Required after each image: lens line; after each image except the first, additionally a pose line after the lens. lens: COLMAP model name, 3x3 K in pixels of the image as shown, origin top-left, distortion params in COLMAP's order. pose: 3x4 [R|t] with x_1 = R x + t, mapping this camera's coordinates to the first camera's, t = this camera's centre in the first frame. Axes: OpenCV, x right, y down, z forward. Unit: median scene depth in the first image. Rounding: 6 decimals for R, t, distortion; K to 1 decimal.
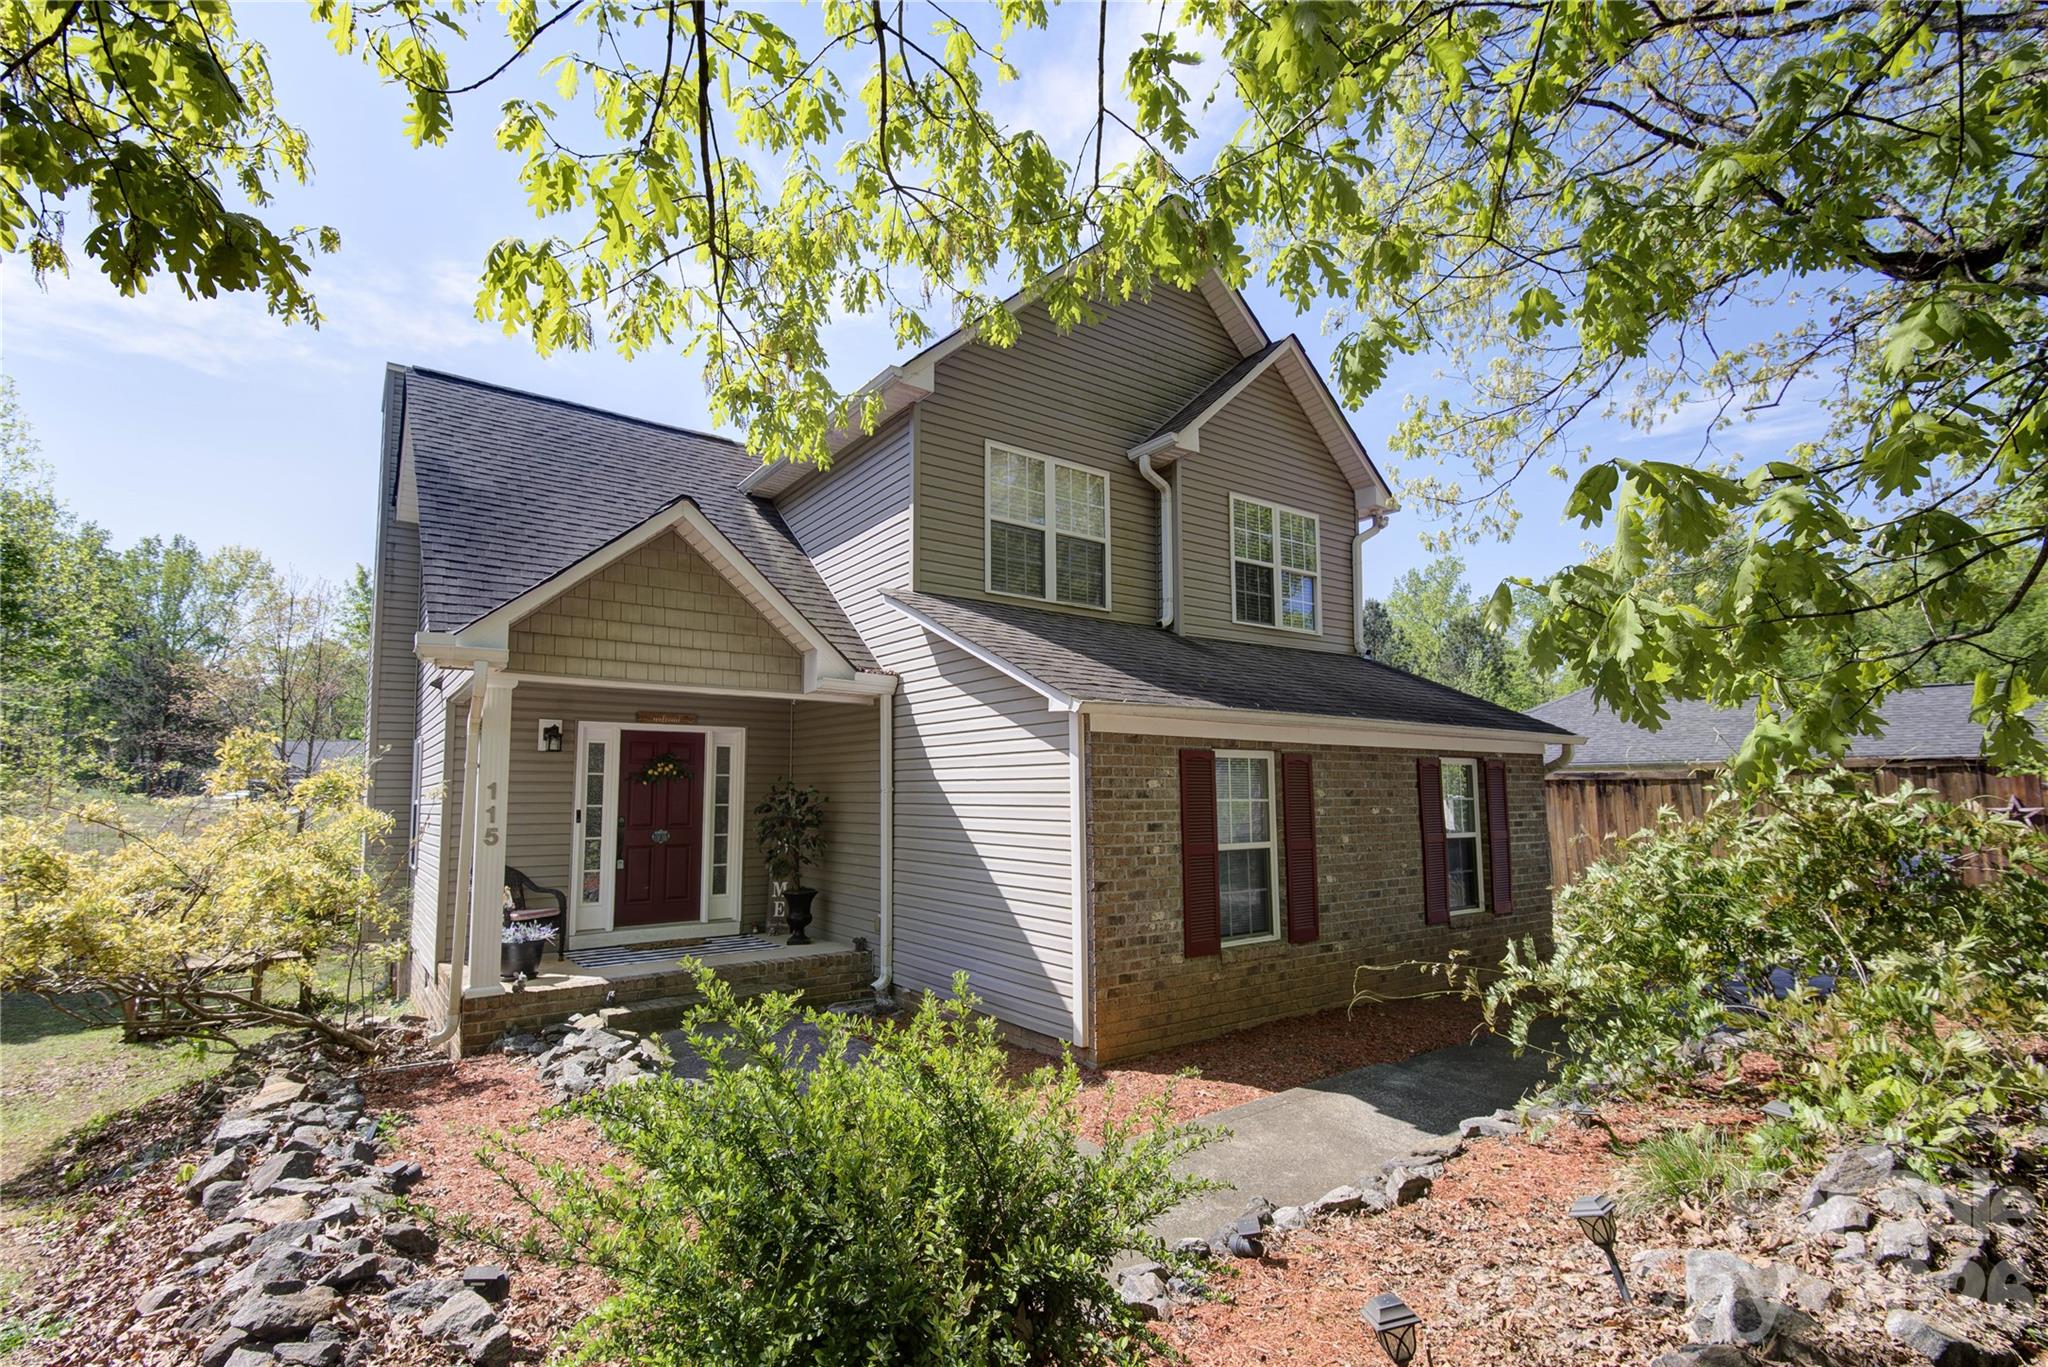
lens RADIAL K [[924.7, 0, 1026.9], [0, 924.7, 683.6], [0, 0, 1]] dist [-0.000643, -0.003694]
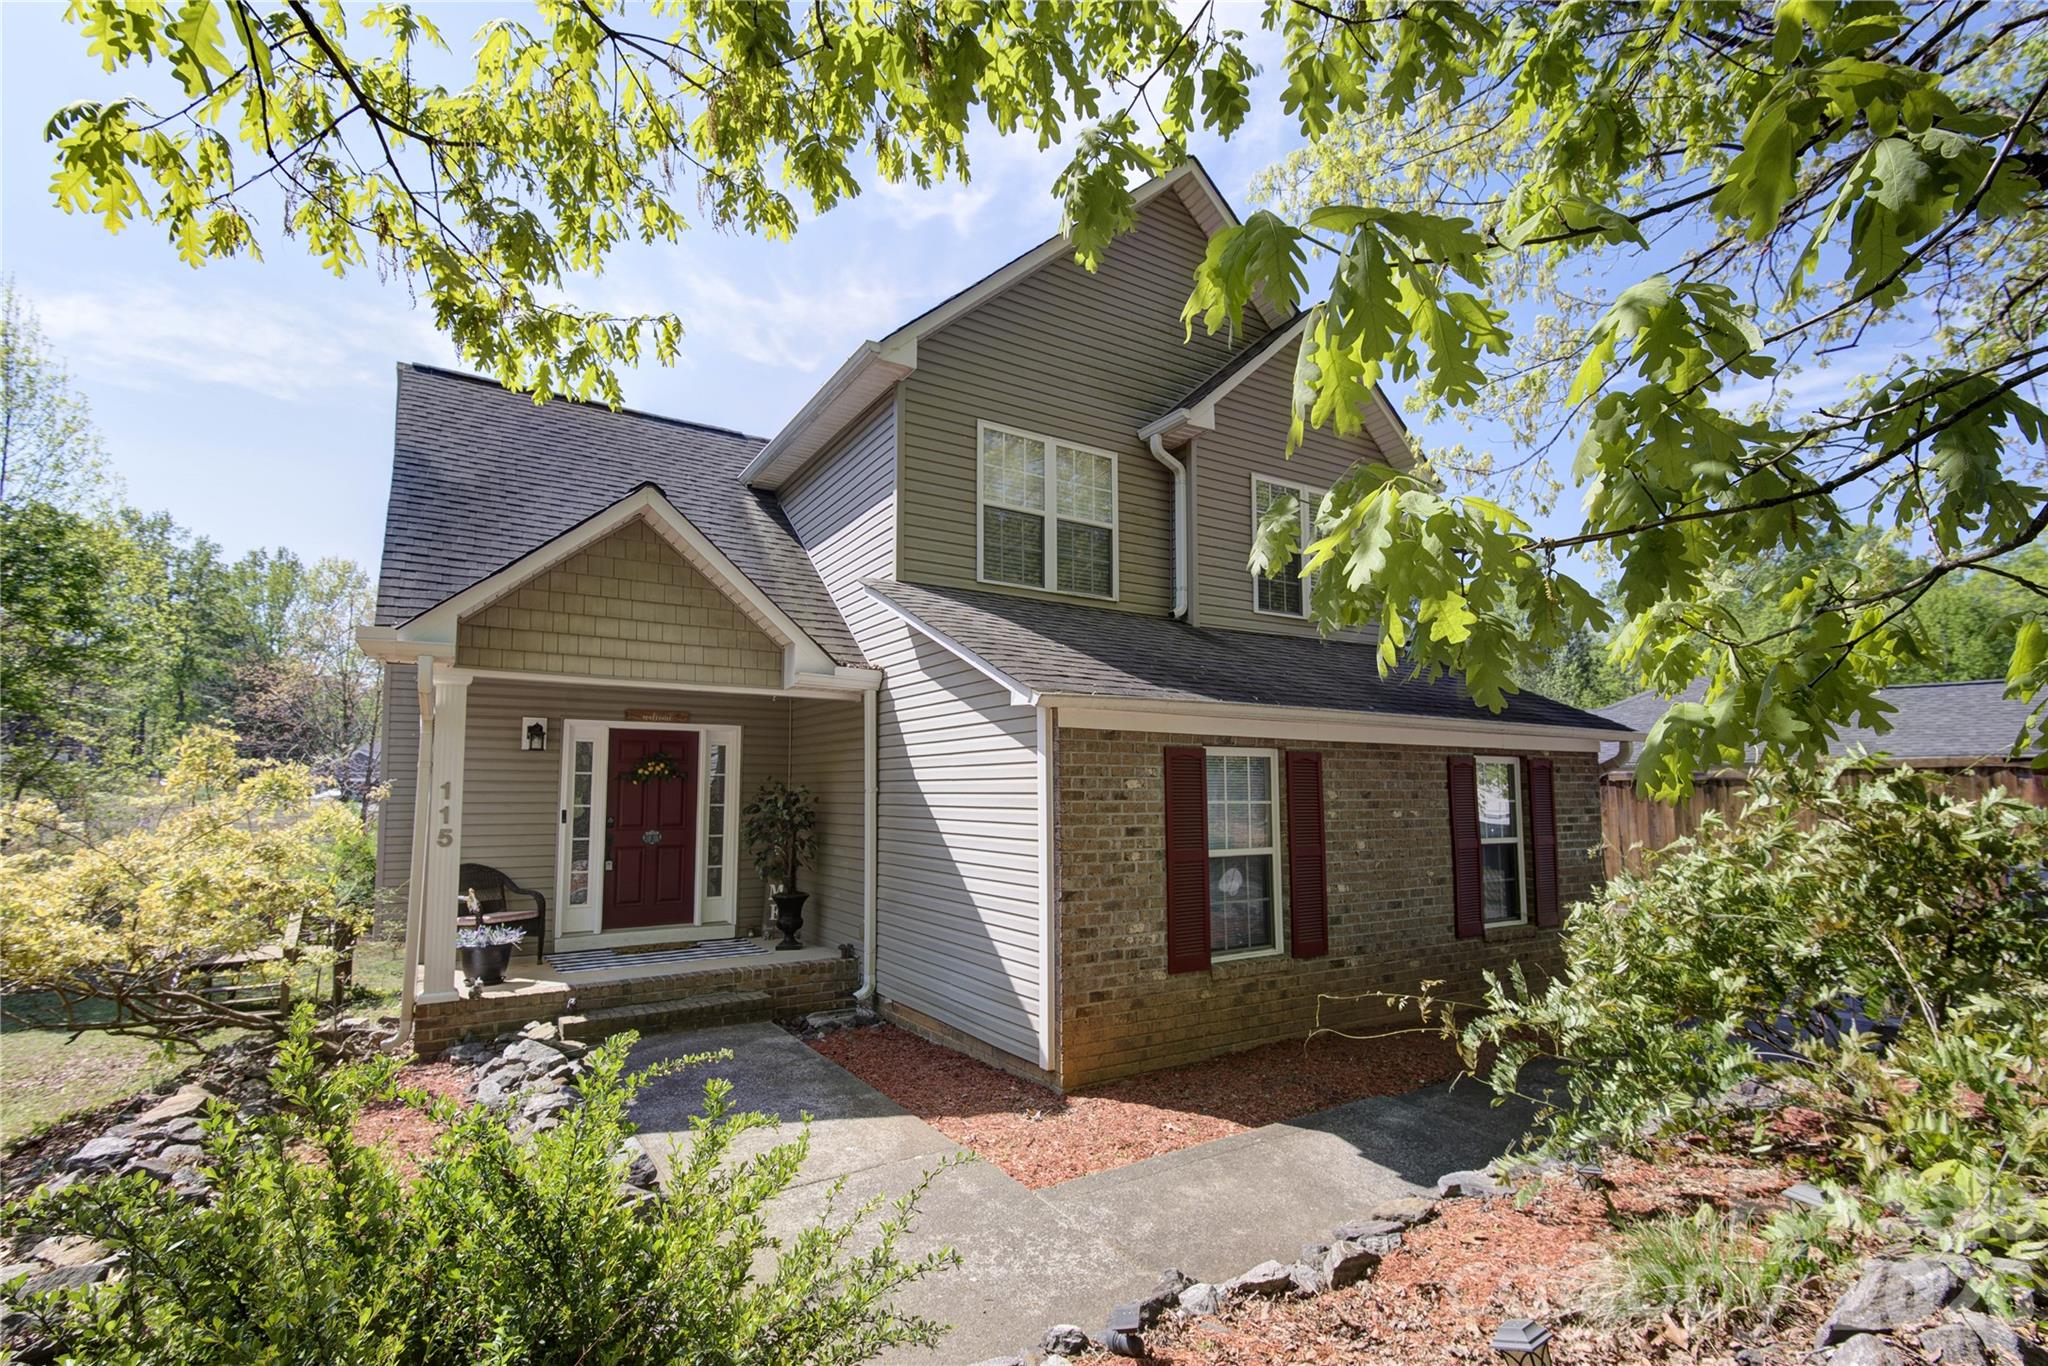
lens RADIAL K [[924.7, 0, 1027.1], [0, 924.7, 700.4], [0, 0, 1]] dist [-0.000643, -0.003694]
pose [[0.997631, -0.004790, -0.068625, 0.095074], [0.006034, 0.999821, 0.017921, 0.008007], [0.068527, -0.018292, 0.997482, 0.079990]]
